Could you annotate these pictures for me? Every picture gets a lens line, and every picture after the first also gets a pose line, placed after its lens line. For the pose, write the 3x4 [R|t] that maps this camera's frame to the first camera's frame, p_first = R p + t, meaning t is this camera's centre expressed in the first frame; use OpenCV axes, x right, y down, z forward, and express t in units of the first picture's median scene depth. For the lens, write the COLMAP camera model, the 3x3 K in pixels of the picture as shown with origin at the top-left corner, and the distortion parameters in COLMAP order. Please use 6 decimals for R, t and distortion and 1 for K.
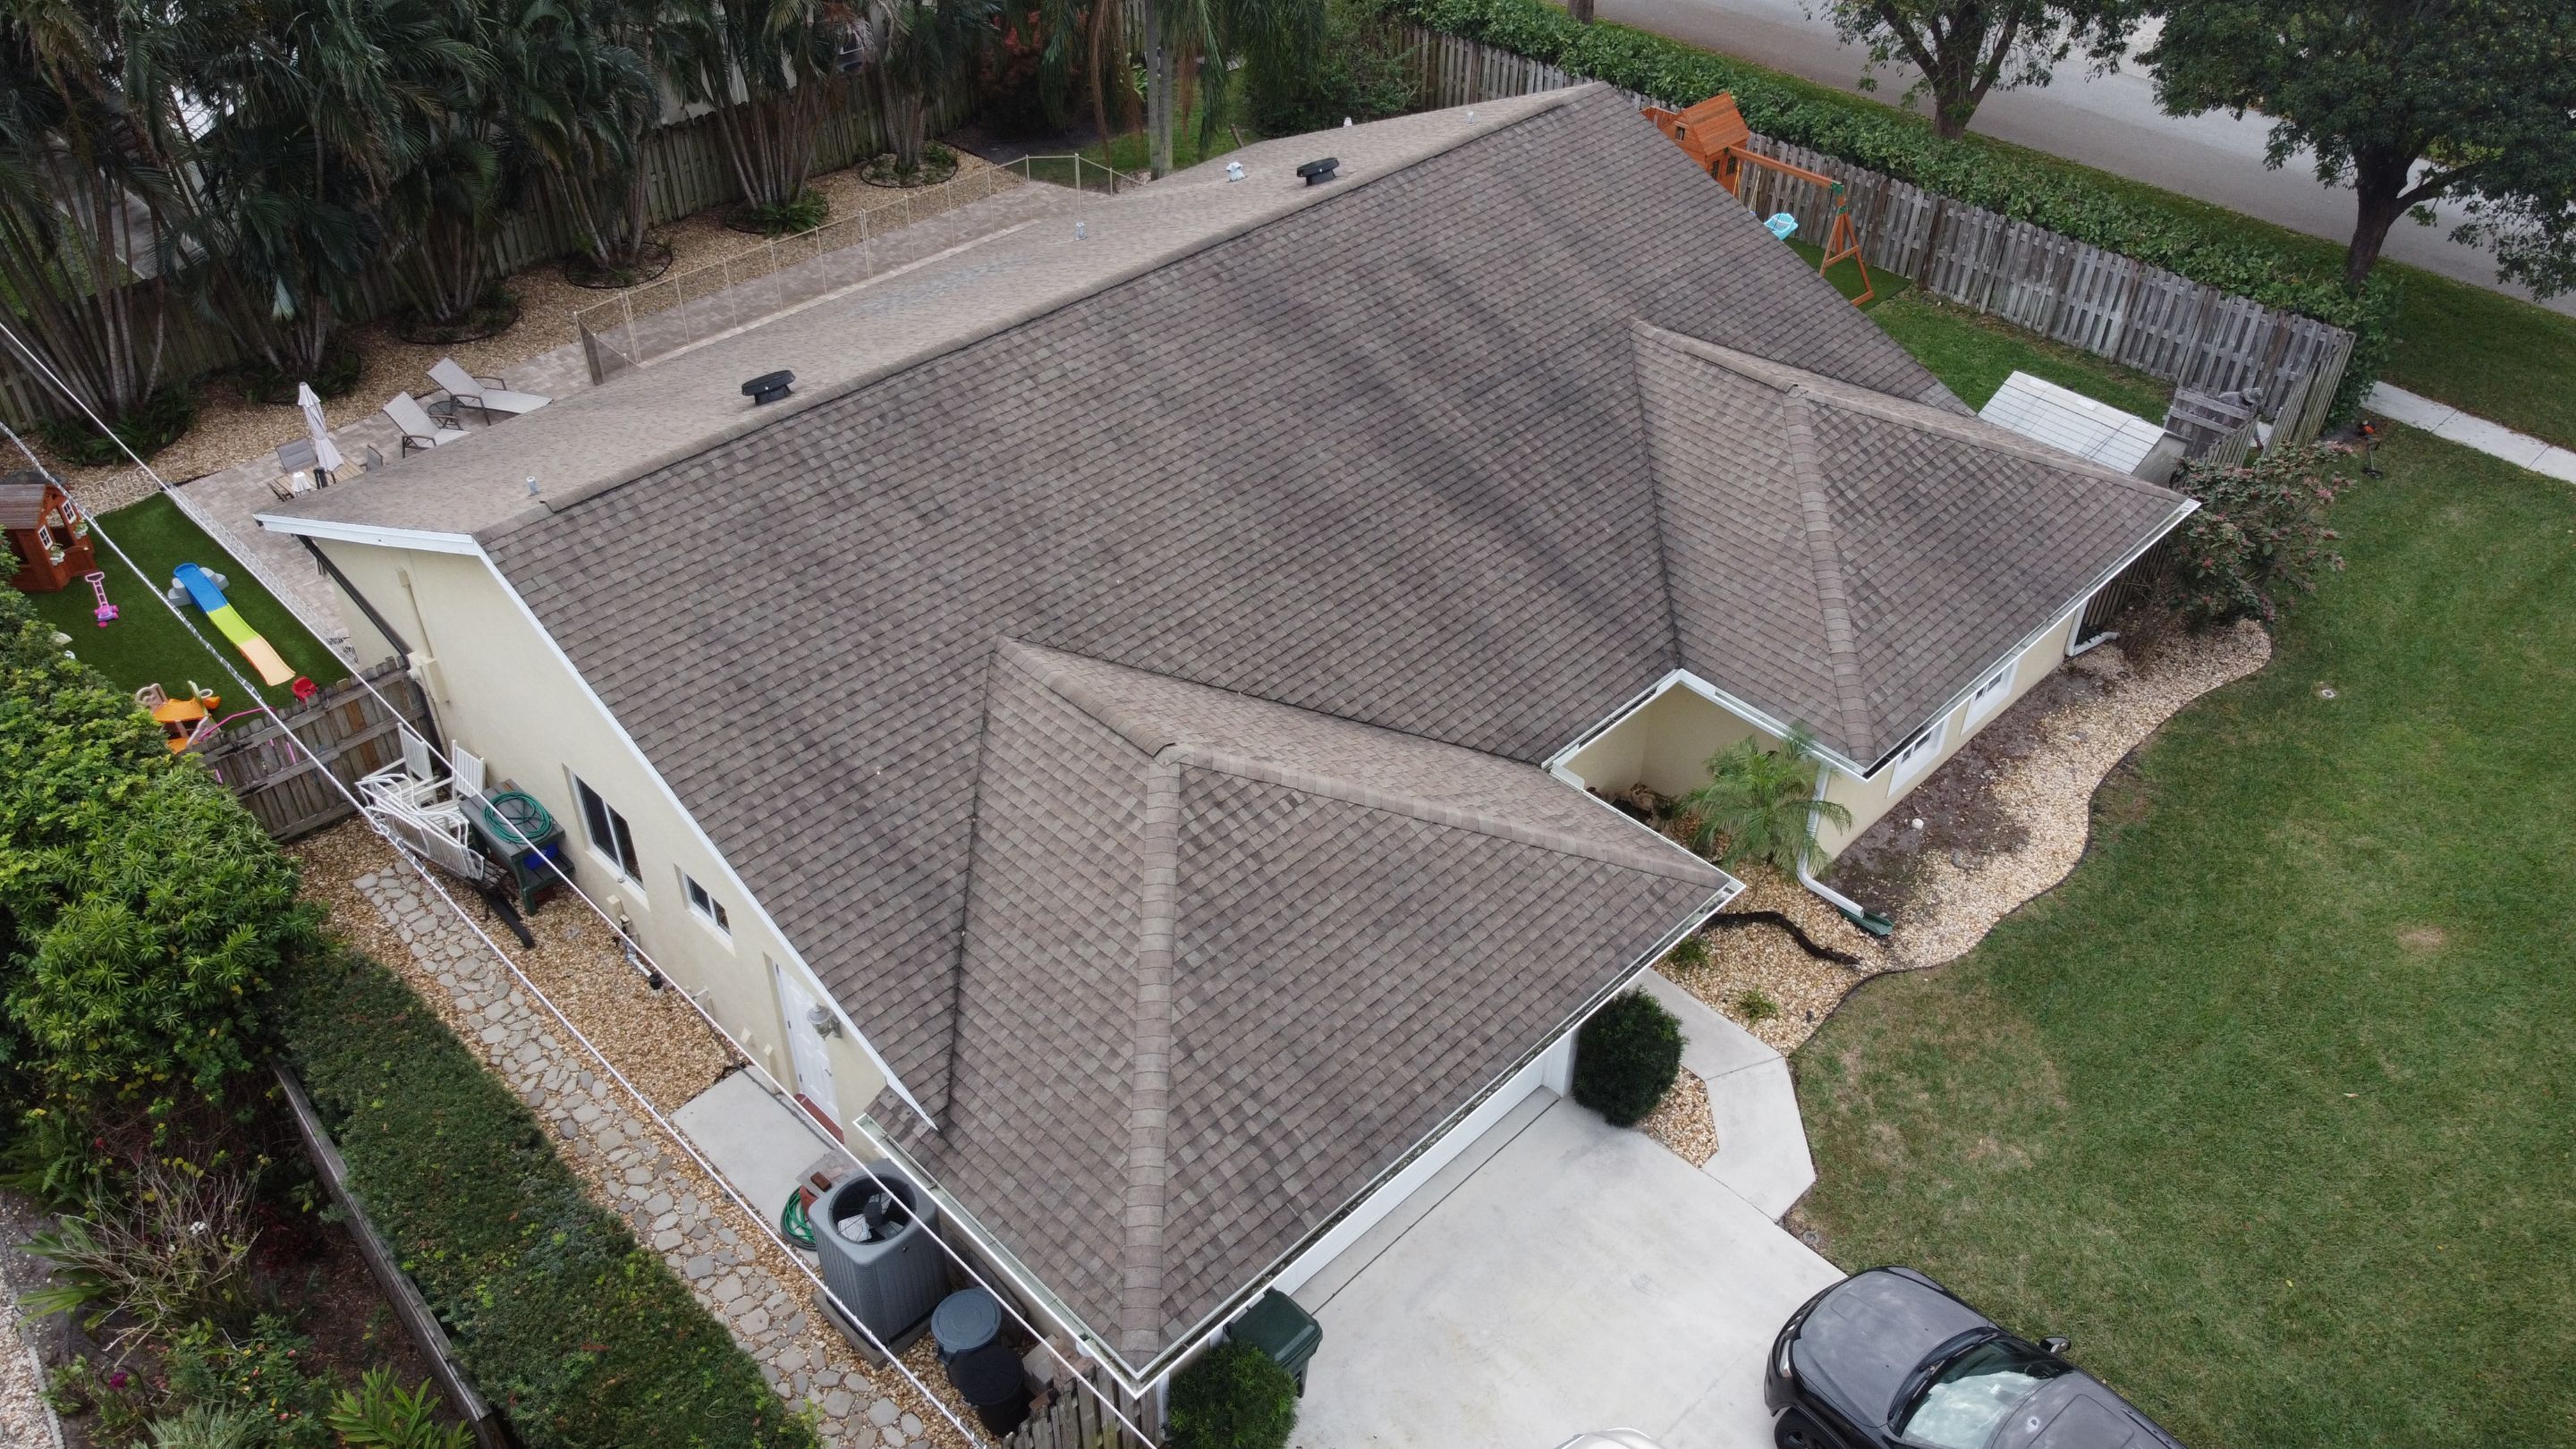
lens RADIAL K [[1949.7, 0, 1285.0], [0, 1949.7, 715.5], [0, 0, 1]] dist [0.003240, -0.008368]
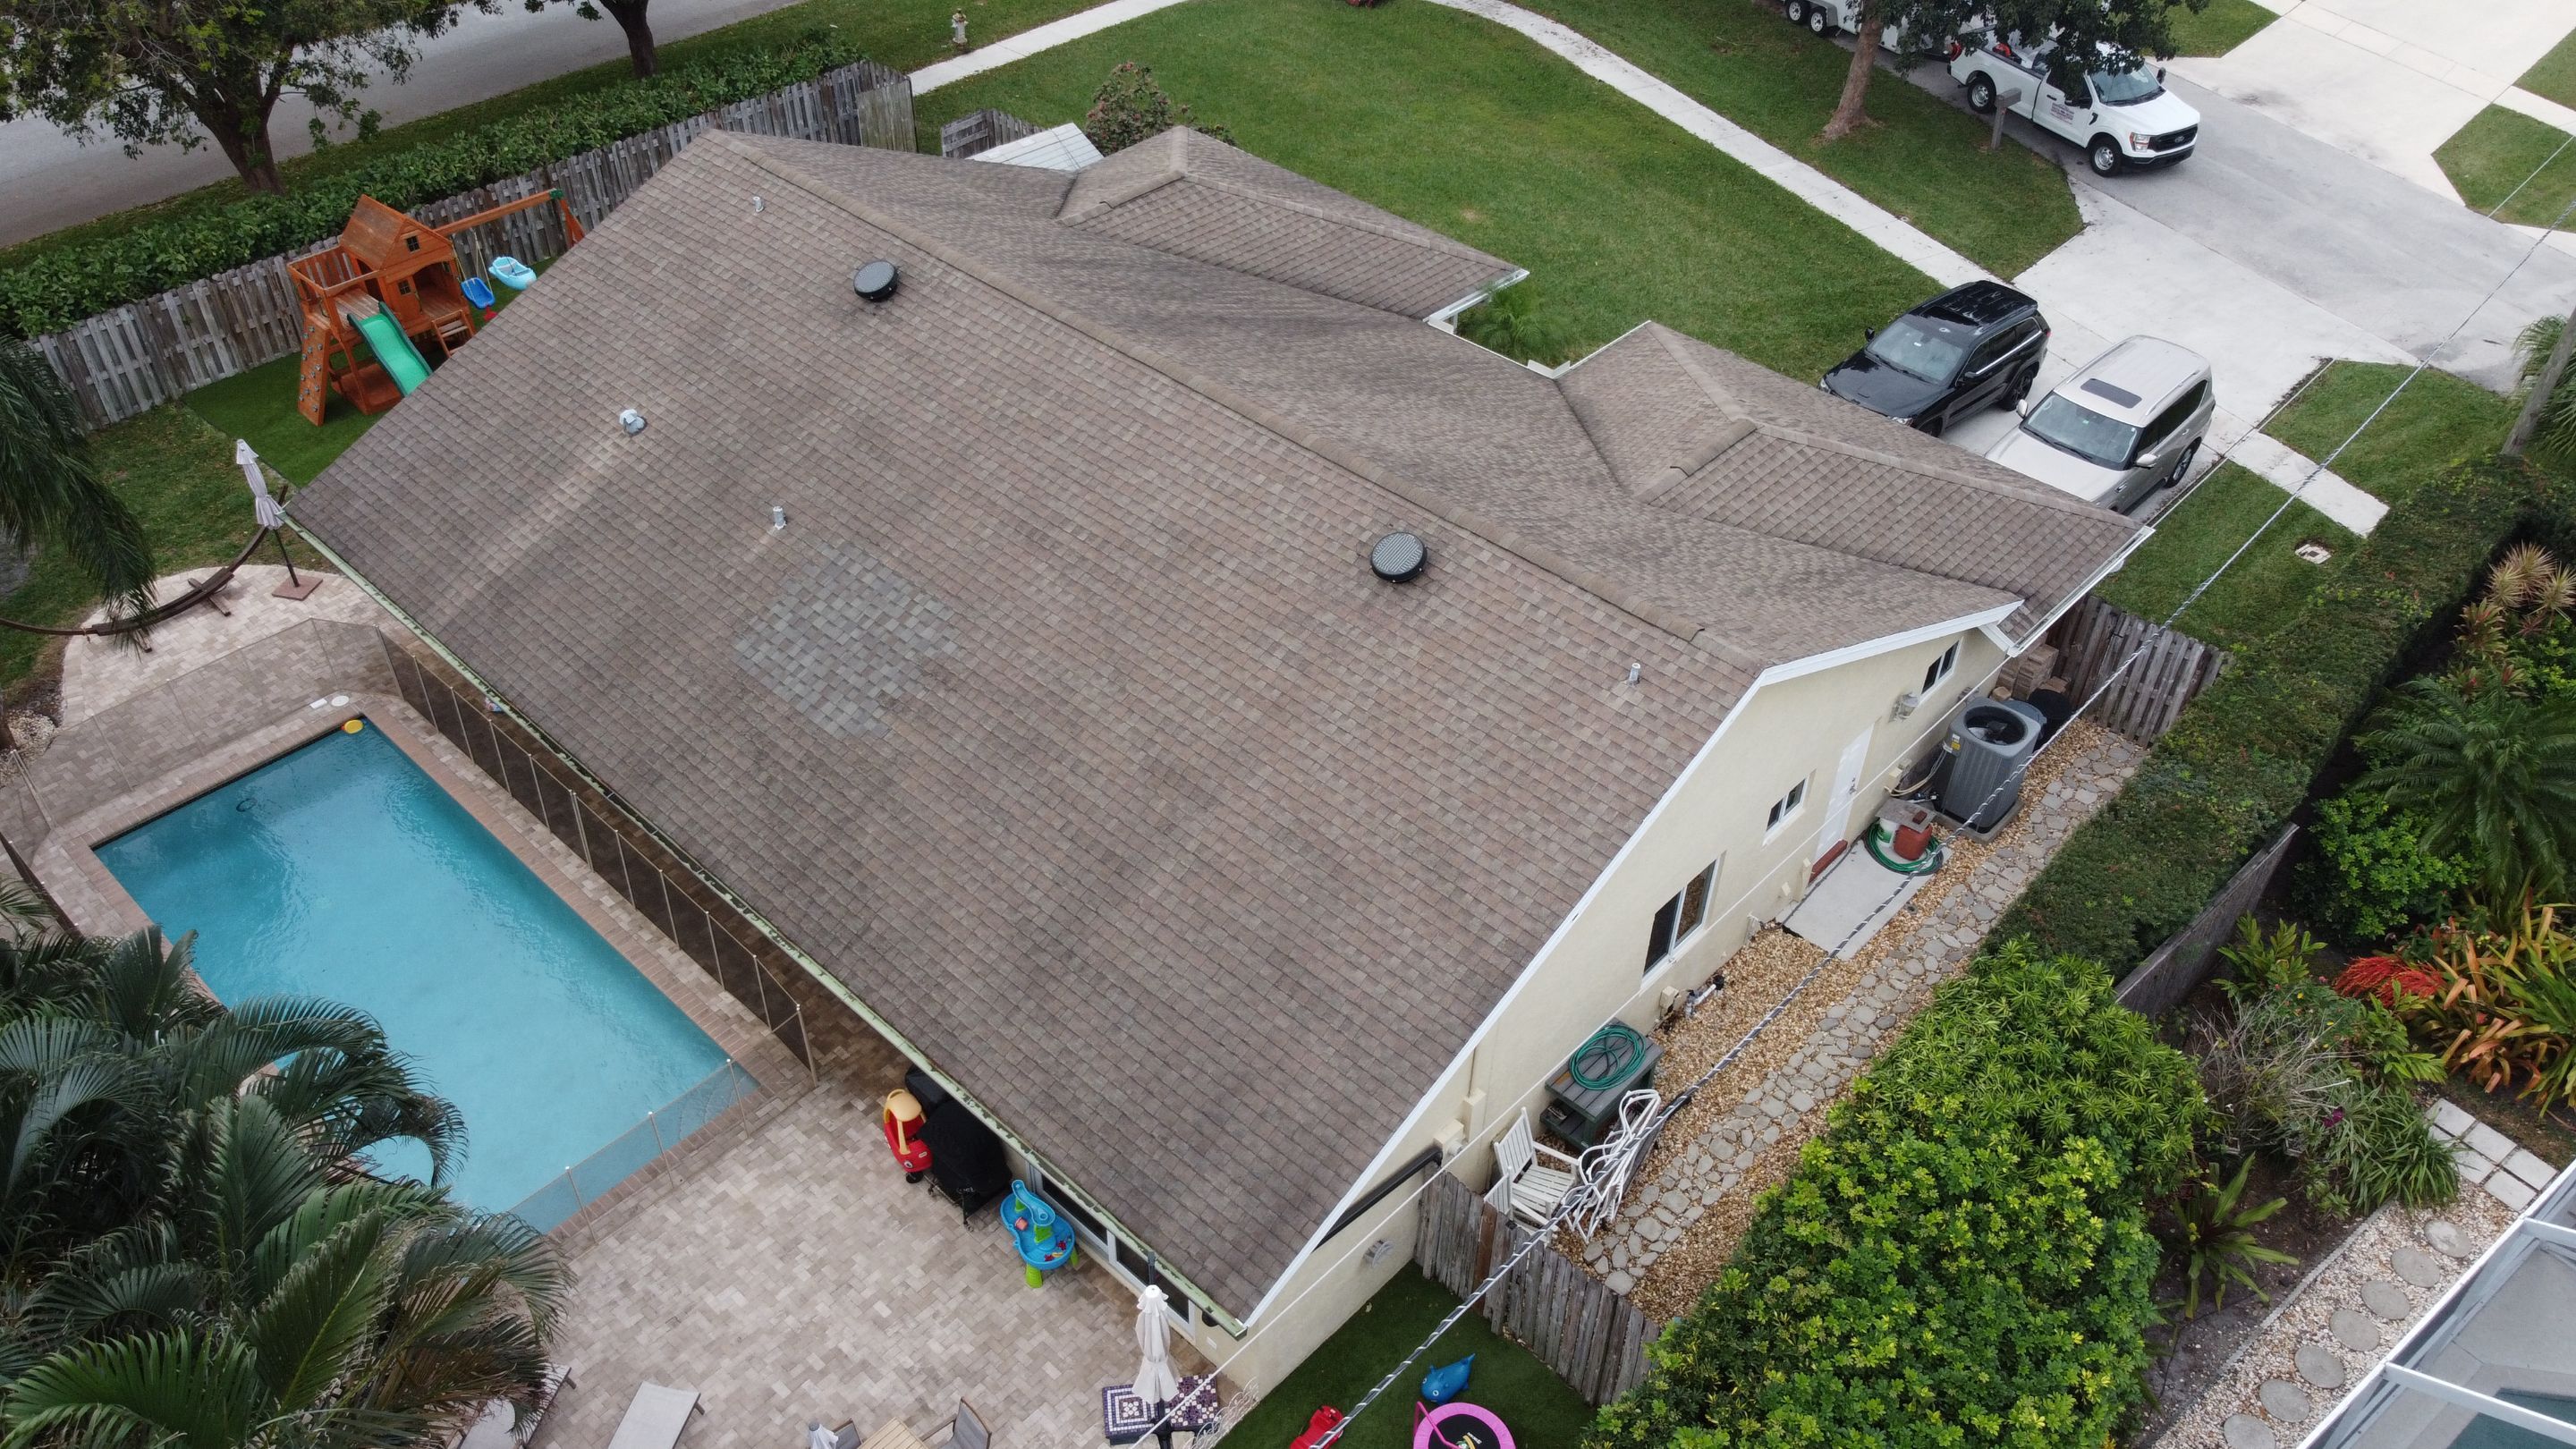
lens RADIAL K [[1955.3, 0, 1288.1], [0, 1955.3, 719.6], [0, 0, 1]] dist [0.001896, -0.000767]
pose [[-0.030806, -0.654227, 0.755670, -0.918173], [0.604559, 0.589862, 0.535323, -0.590681], [-0.795964, 0.473339, 0.377347, 0.640932]]
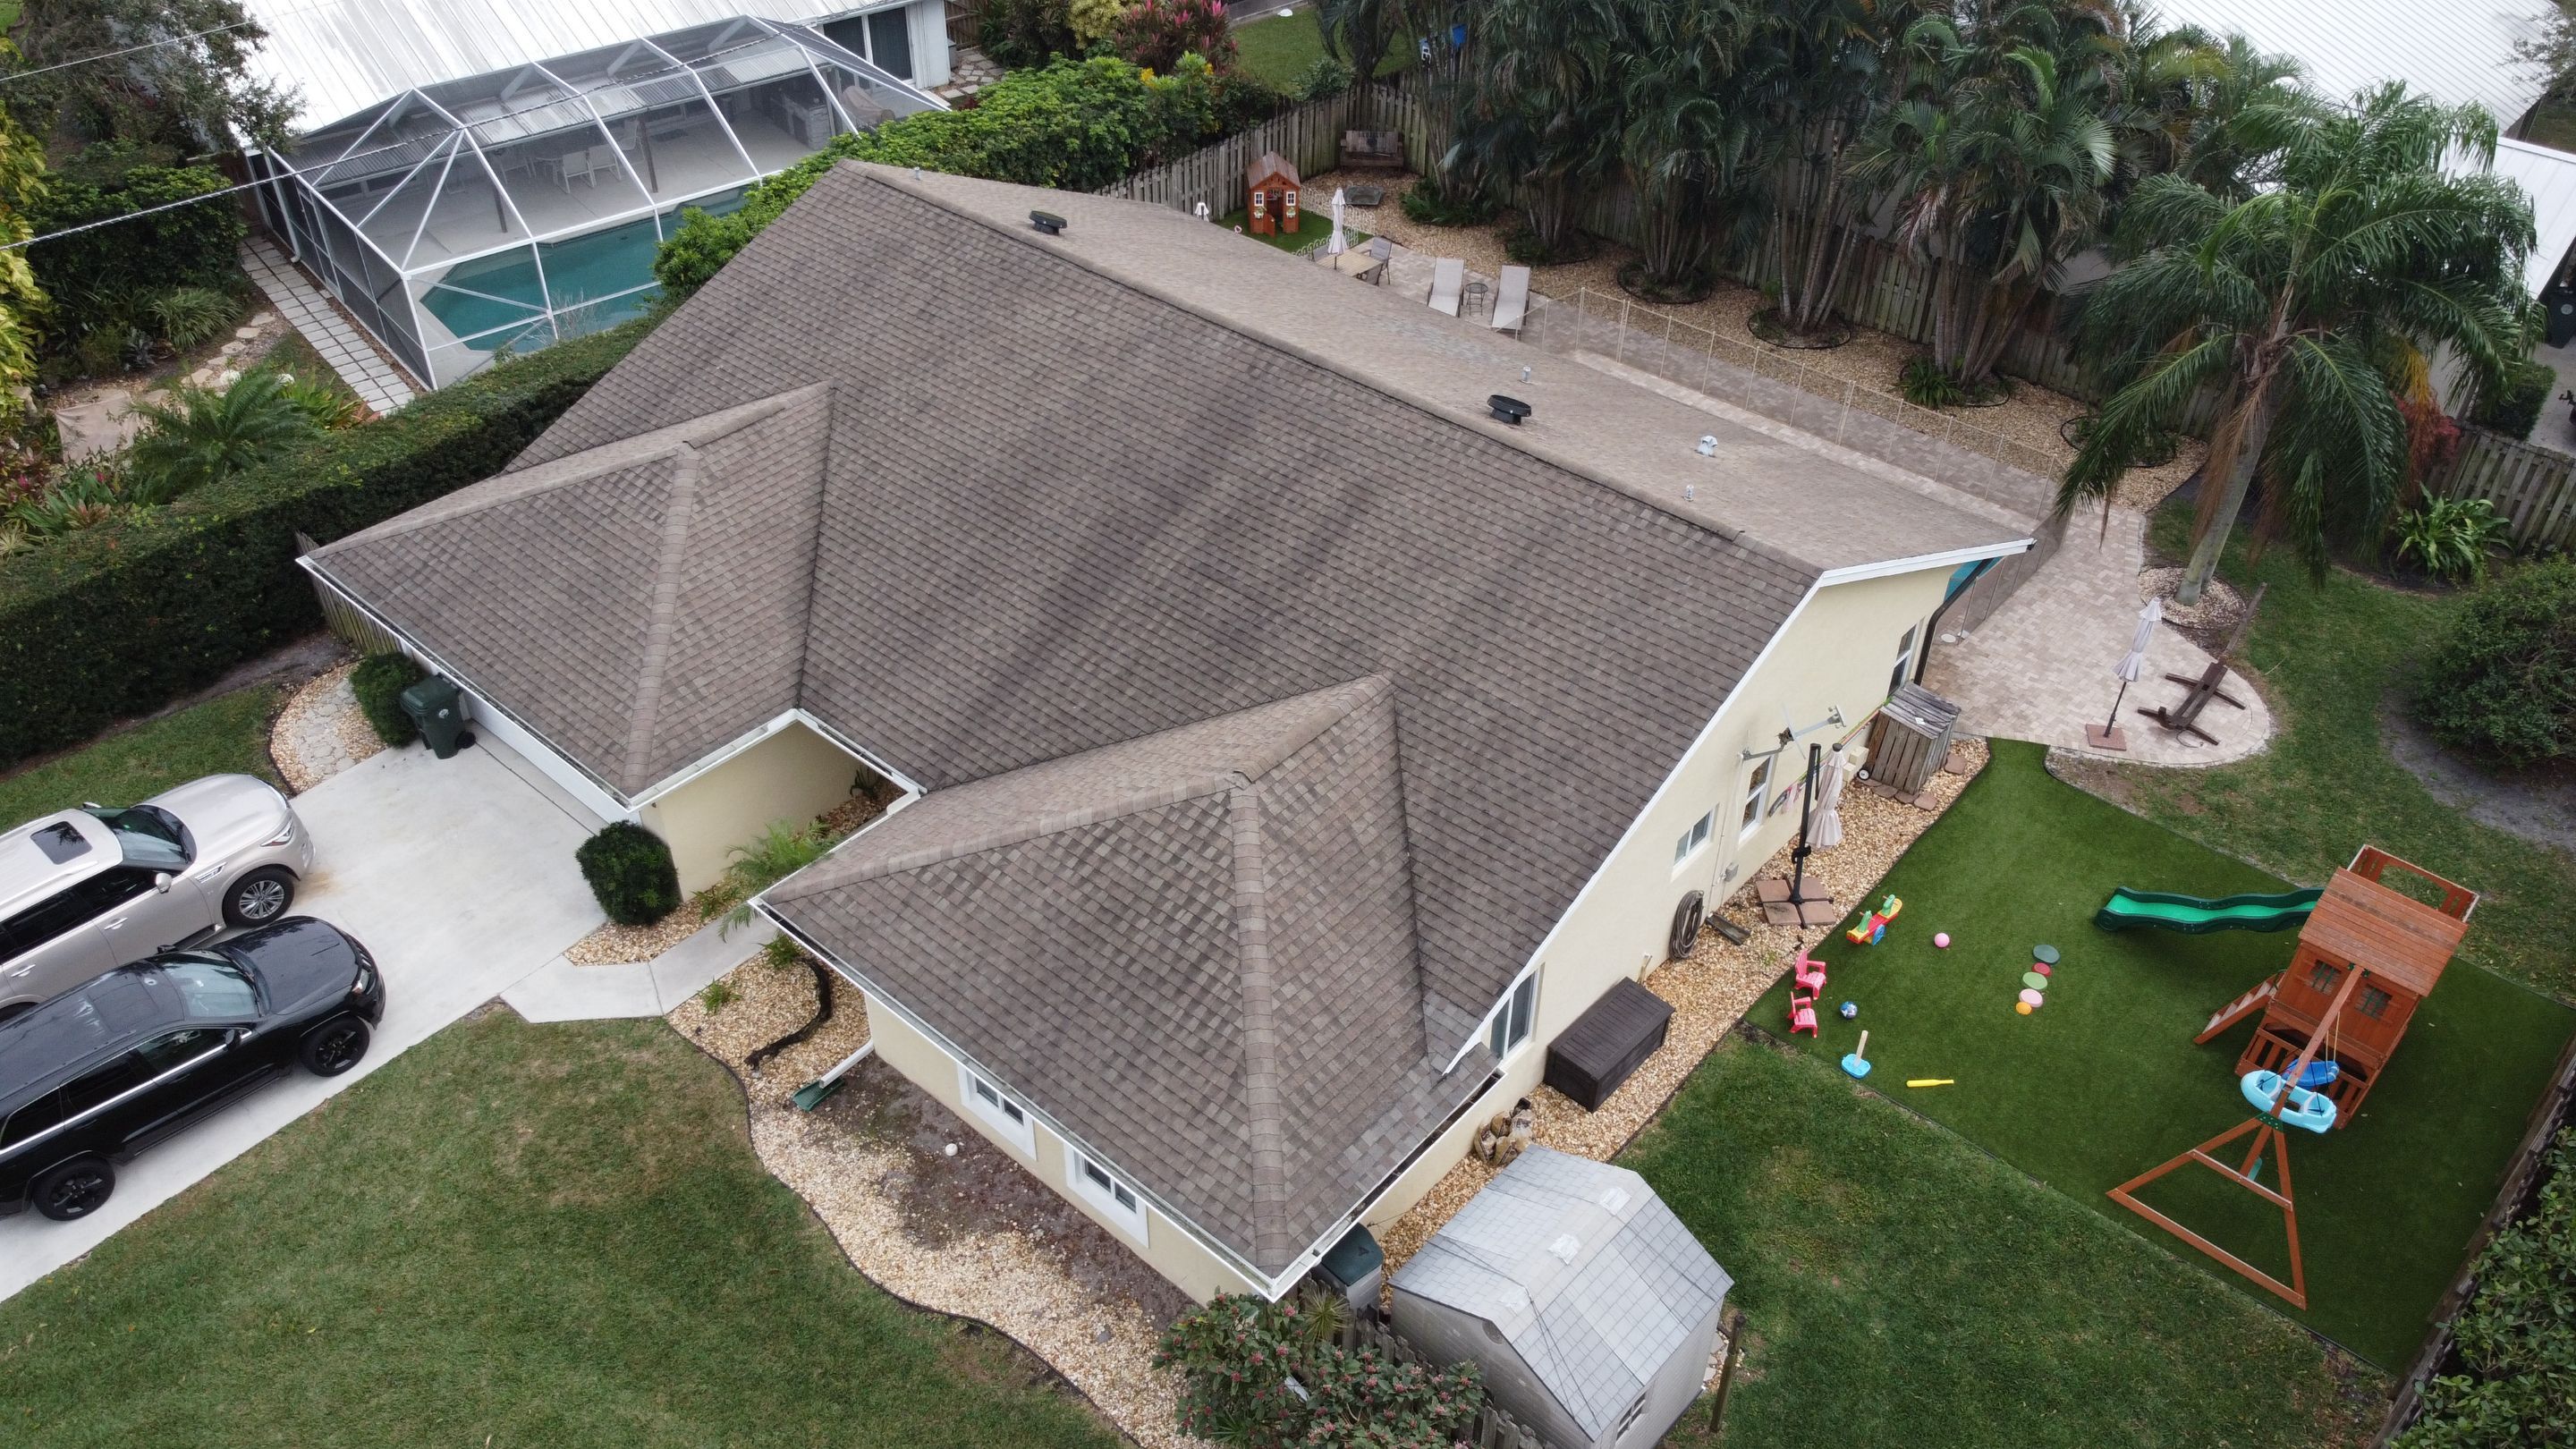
lens RADIAL K [[1949.7, 0, 1285.0], [0, 1949.7, 715.5], [0, 0, 1]] dist [0.003240, -0.008368]
pose [[0.059299, 0.602256, -0.796098, 0.951118], [-0.621816, 0.646164, 0.442513, -0.590290], [0.780915, 0.468786, 0.412809, 0.641878]]
